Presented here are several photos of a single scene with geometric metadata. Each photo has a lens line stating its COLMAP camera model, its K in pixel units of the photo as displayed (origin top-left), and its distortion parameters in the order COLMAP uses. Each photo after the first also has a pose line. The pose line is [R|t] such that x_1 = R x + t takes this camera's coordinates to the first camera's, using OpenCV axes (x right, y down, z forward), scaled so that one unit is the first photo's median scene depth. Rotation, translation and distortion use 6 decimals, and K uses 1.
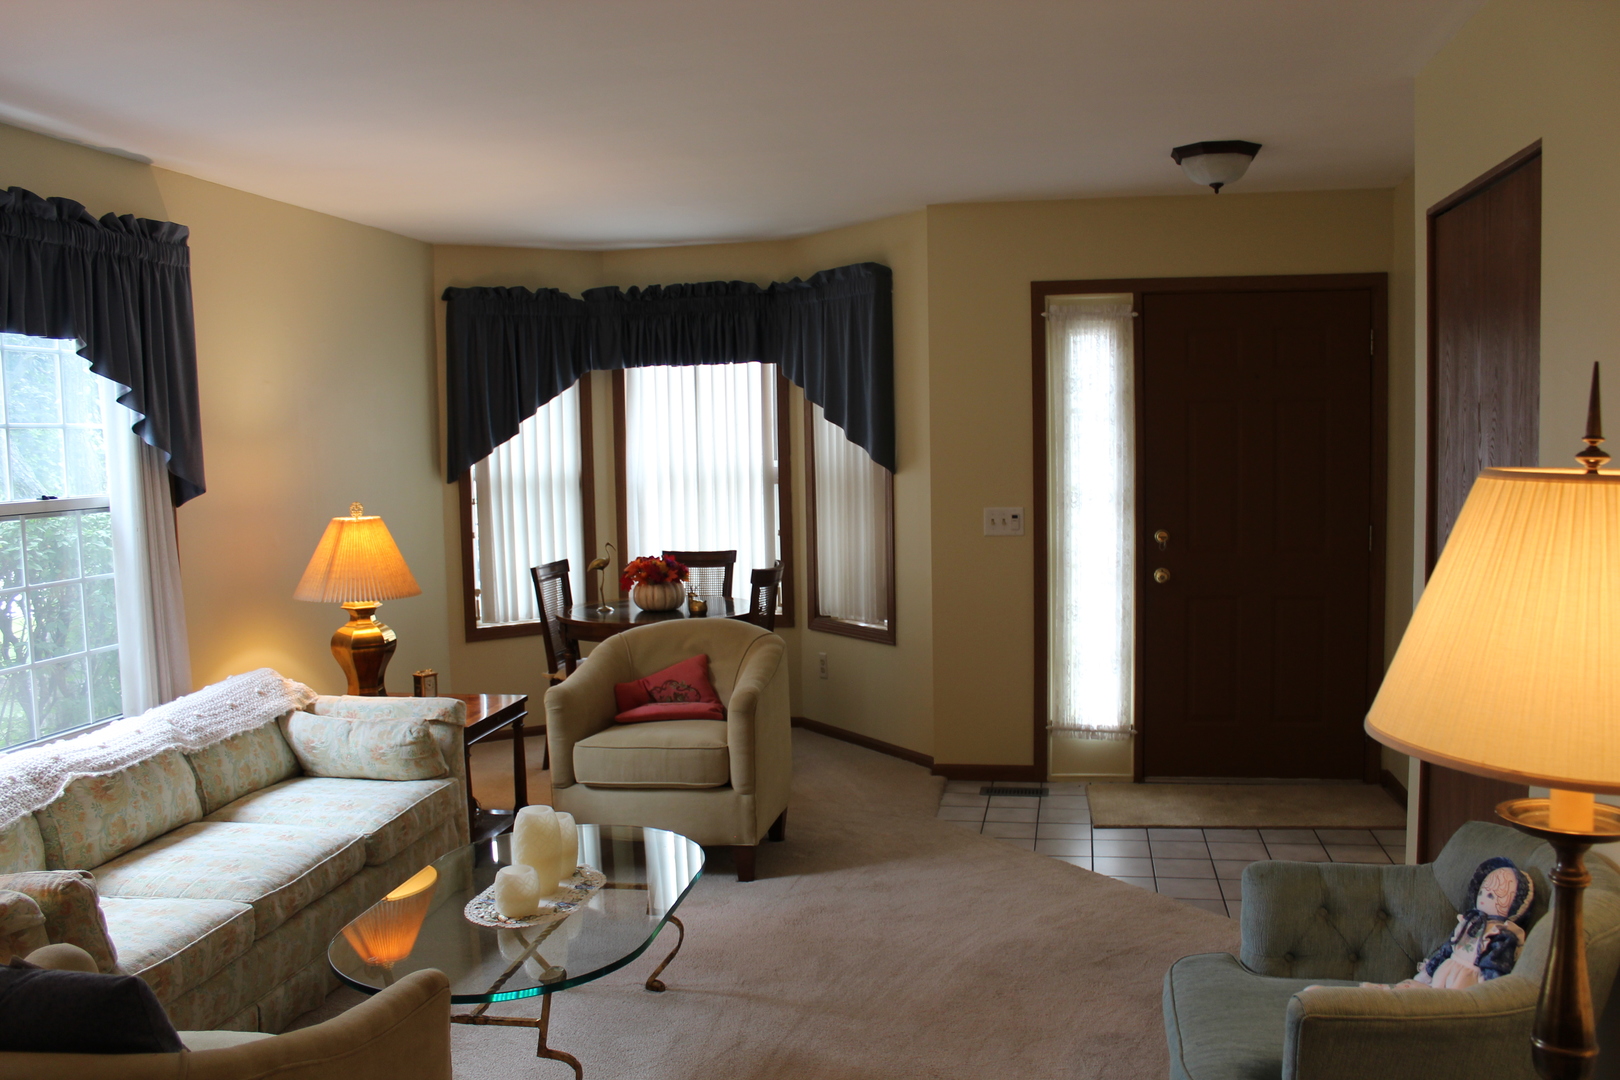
lens RADIAL K [[1374.3, 0, 824.4], [0, 1374.3, 543.0], [0, 0, 1]] dist [-0.172626, 0.195003]
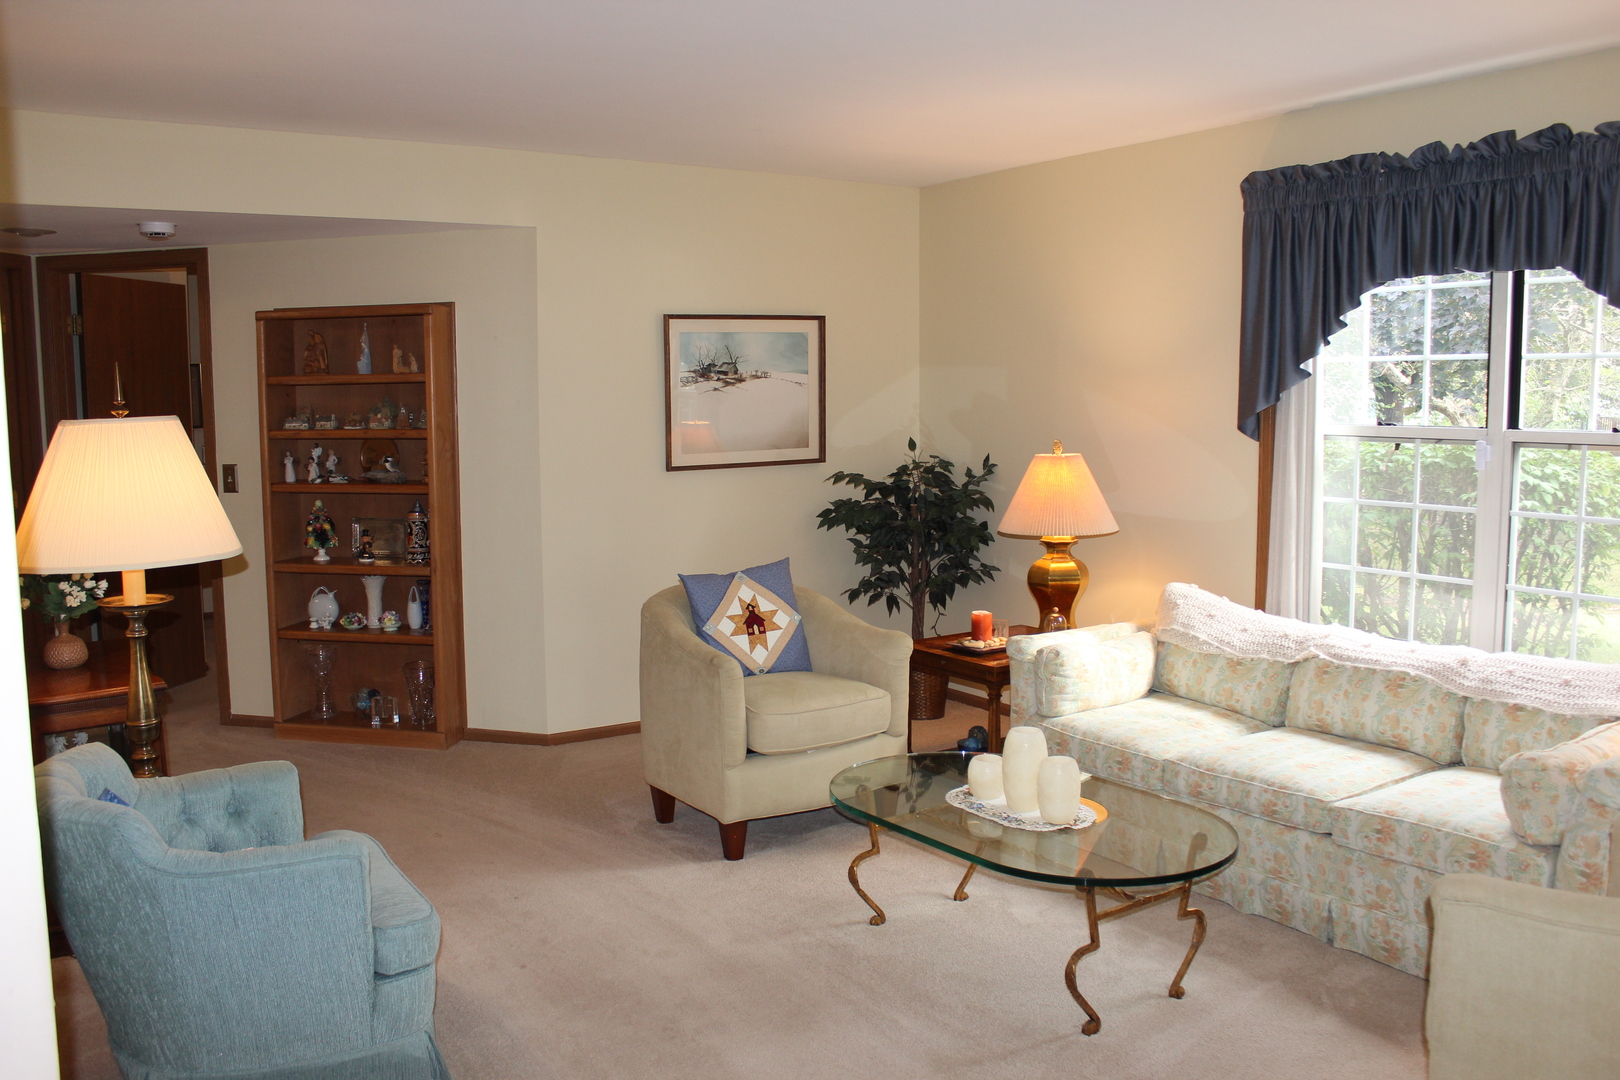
lens RADIAL K [[1374.3, 0, 824.4], [0, 1374.3, 543.0], [0, 0, 1]] dist [-0.172626, 0.195003]
pose [[-0.702519, 0.109133, -0.703248, 0.552399], [-0.037622, 0.981095, 0.189833, -0.126668], [0.710670, 0.159819, -0.685132, 1.383862]]
